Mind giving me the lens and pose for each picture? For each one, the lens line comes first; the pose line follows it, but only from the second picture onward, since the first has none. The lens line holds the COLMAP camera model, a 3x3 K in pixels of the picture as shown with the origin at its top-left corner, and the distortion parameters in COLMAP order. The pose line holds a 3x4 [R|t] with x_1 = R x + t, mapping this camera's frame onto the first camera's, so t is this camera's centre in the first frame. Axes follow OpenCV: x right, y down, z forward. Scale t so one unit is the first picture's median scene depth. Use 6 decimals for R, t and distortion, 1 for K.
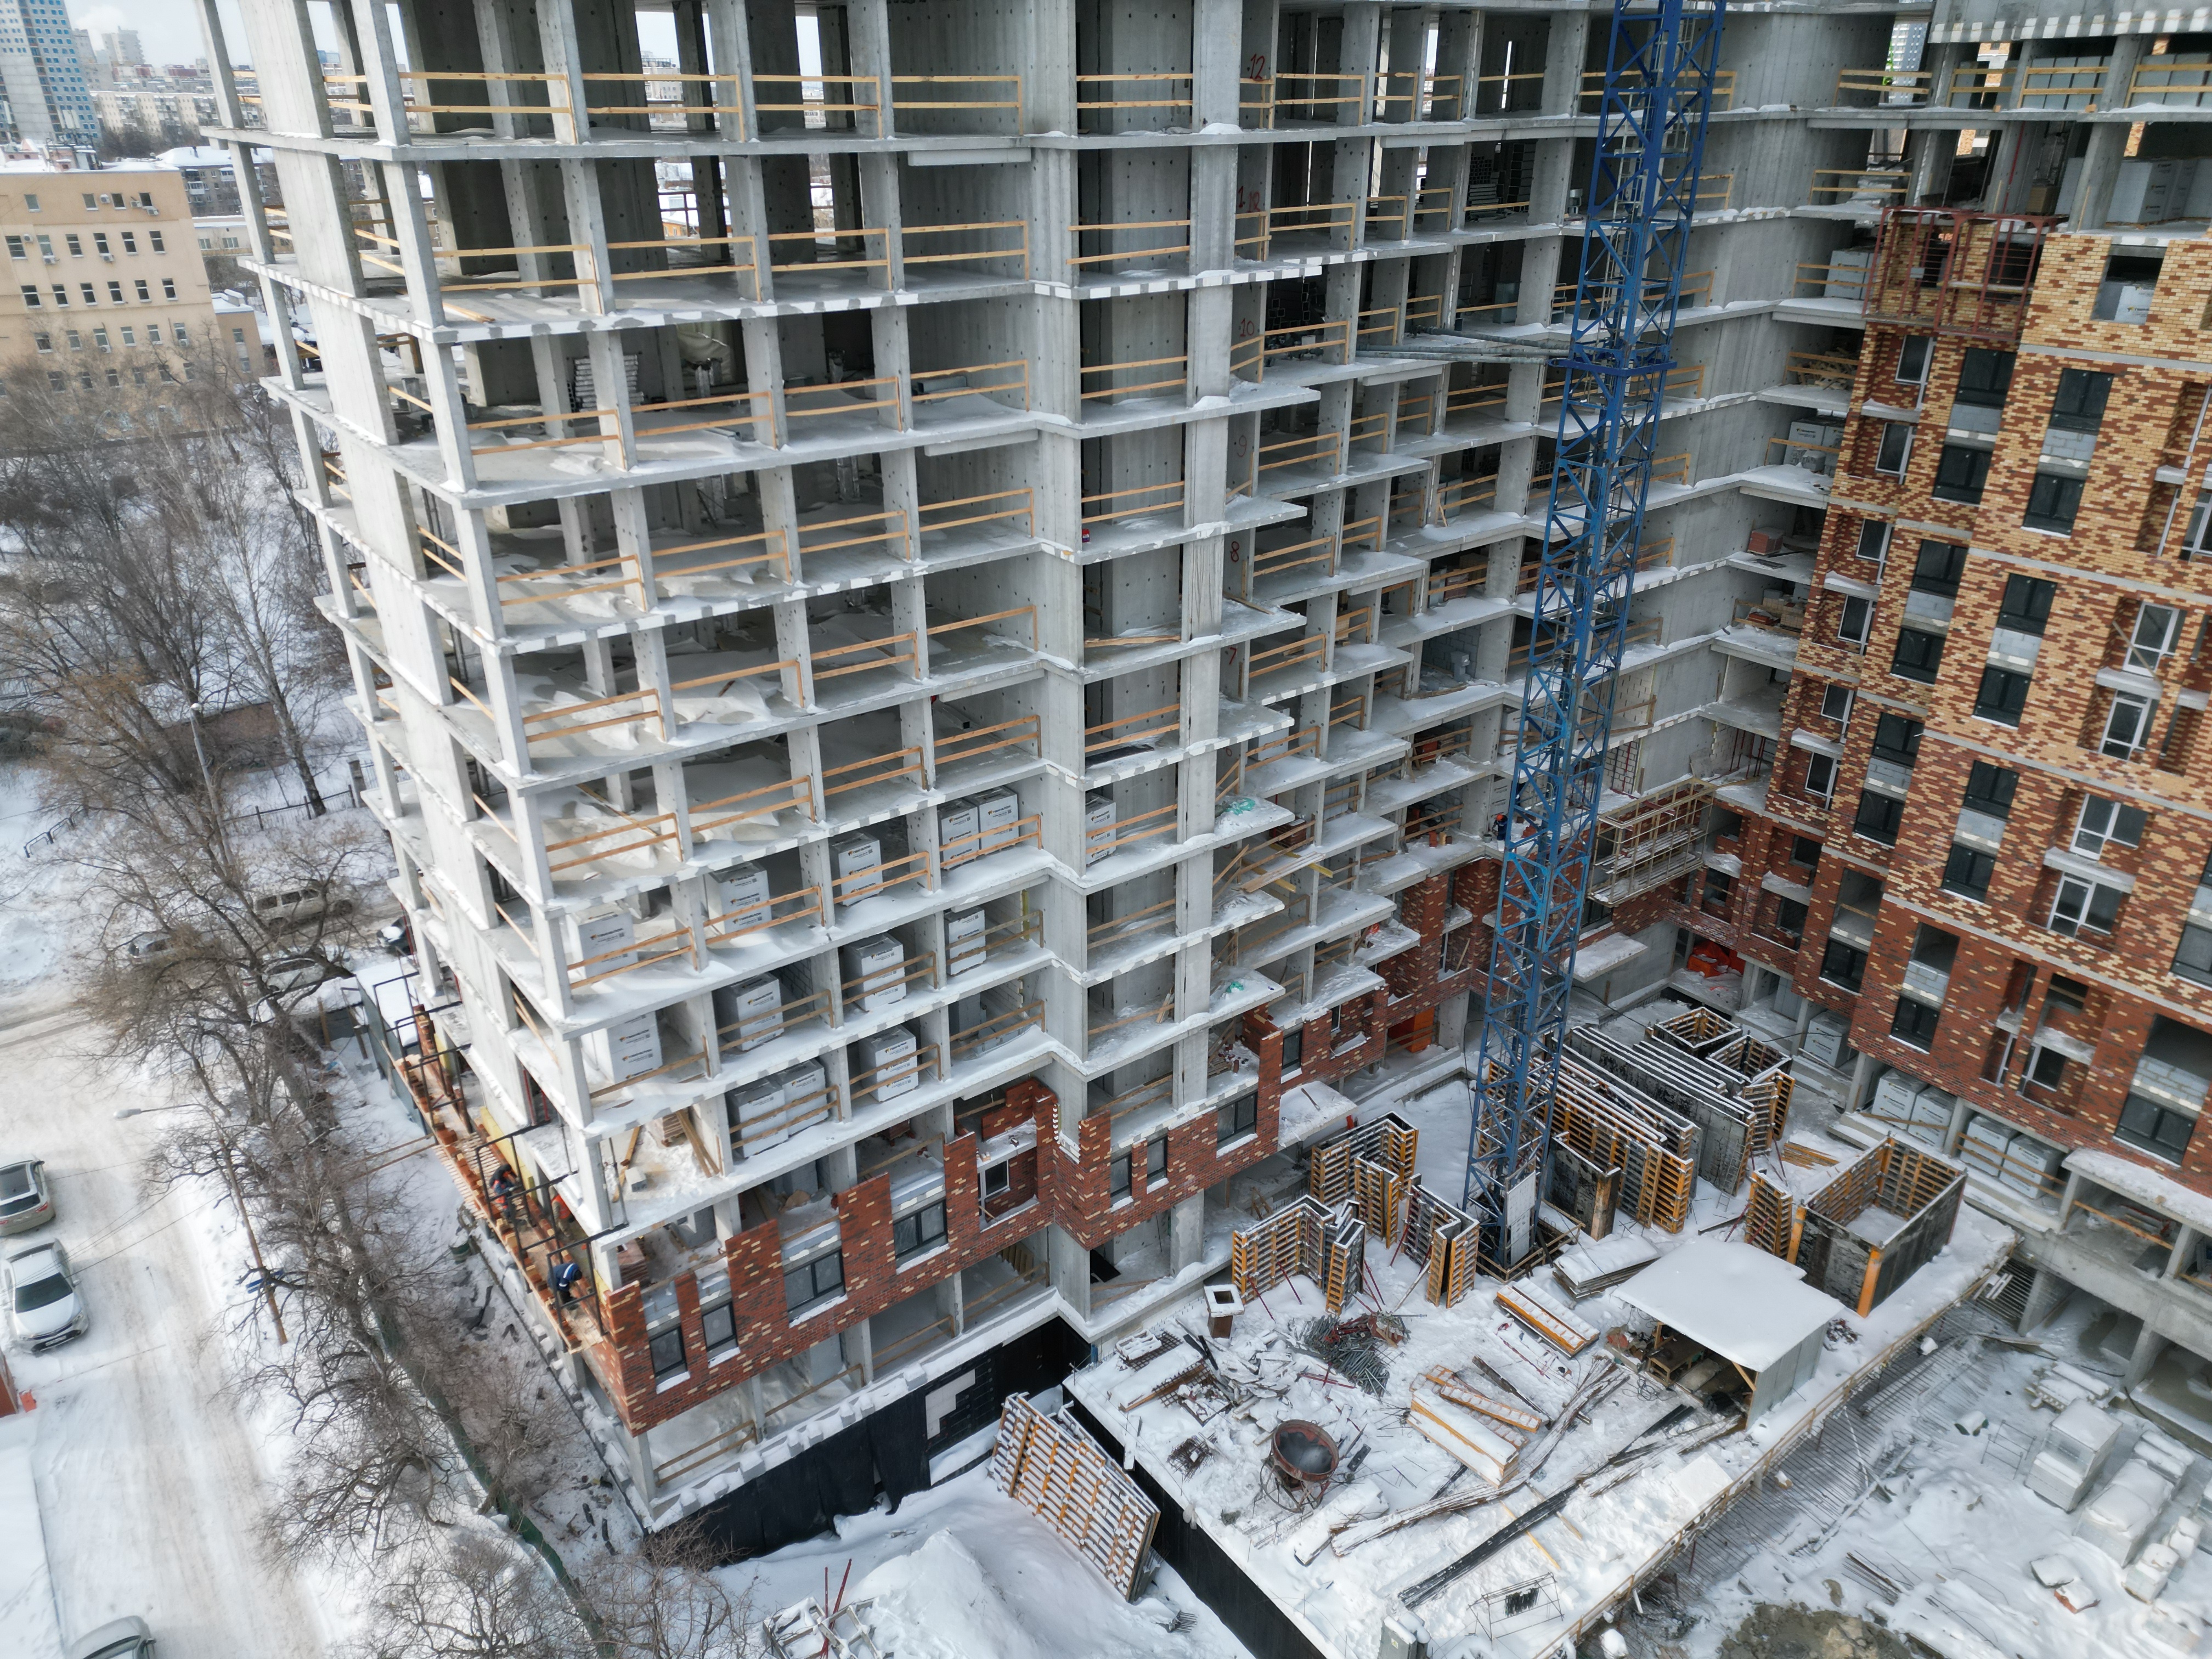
lens RADIAL K [[1524.9, 0, 1103.4], [0, 1524.9, 825.0], [0, 0, 1]] dist [0.081761, -0.063056]
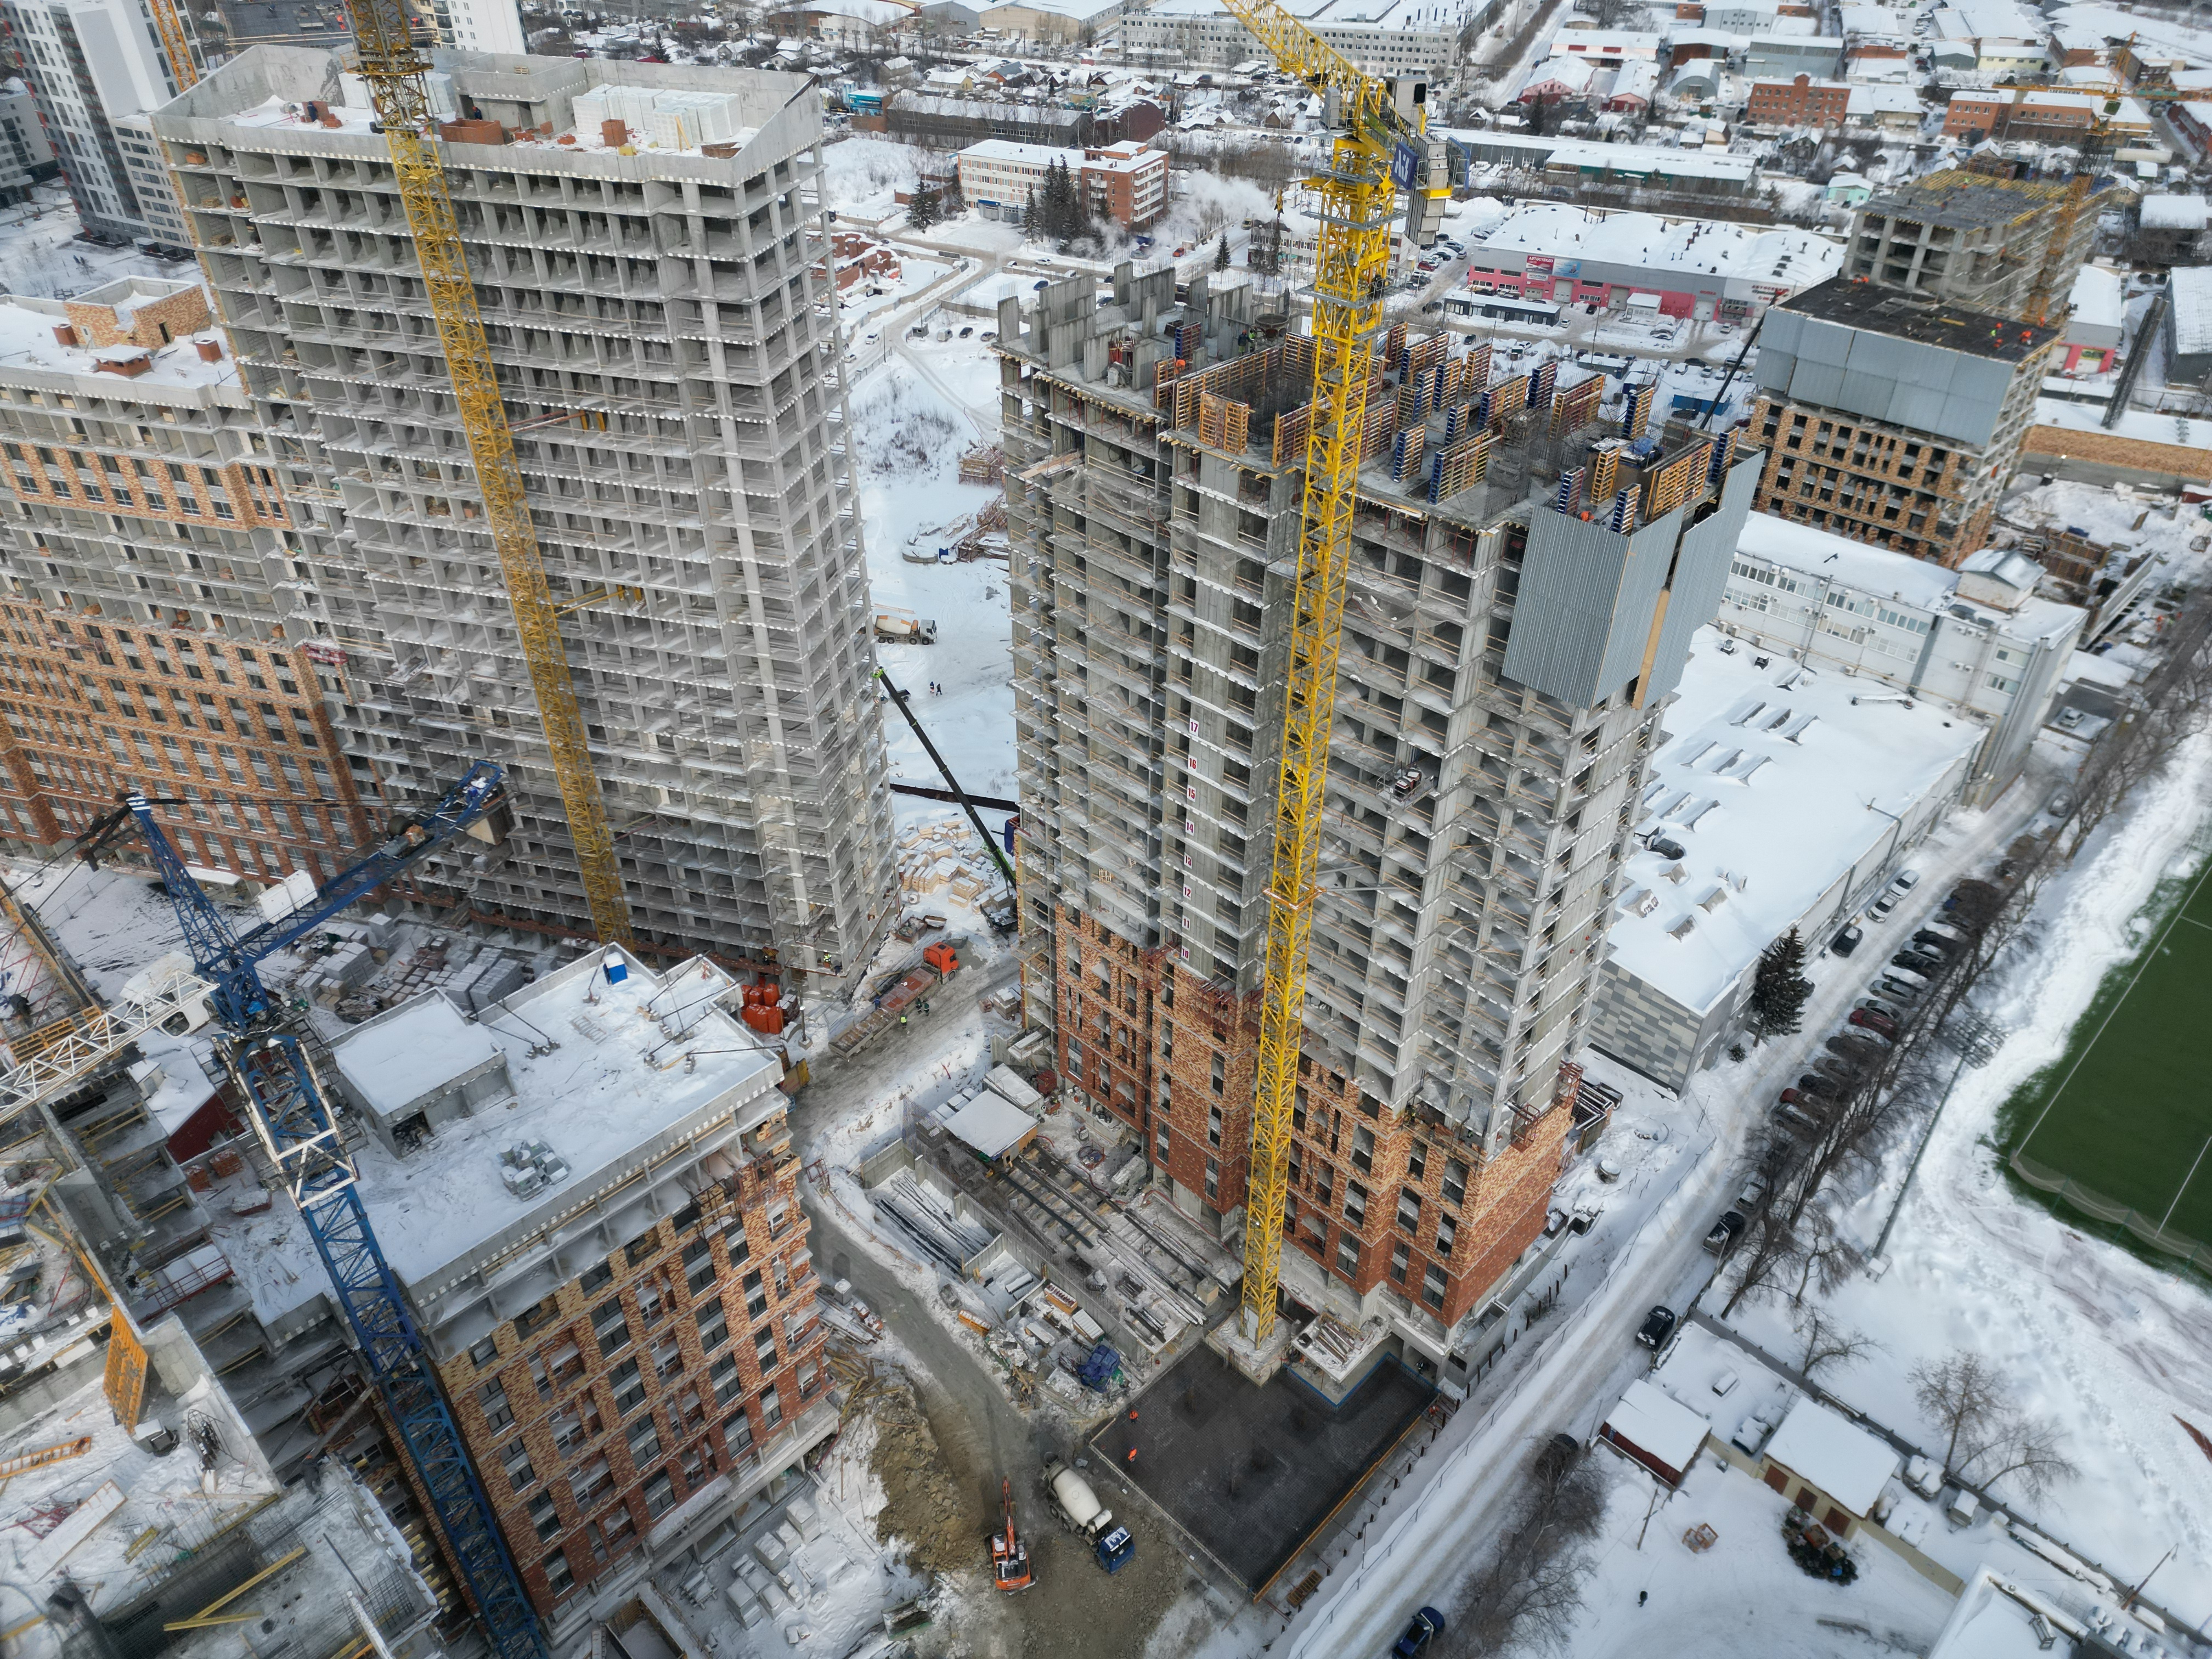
lens RADIAL K [[1525.6, 0, 1100.8], [0, 1525.6, 825.6], [0, 0, 1]] dist [0.101663, -0.098335]
pose [[-0.133352, -0.580013, 0.803618, -0.669520], [0.431435, 0.696023, 0.573948, -1.576329], [-0.892234, 0.423246, 0.157421, -0.334066]]
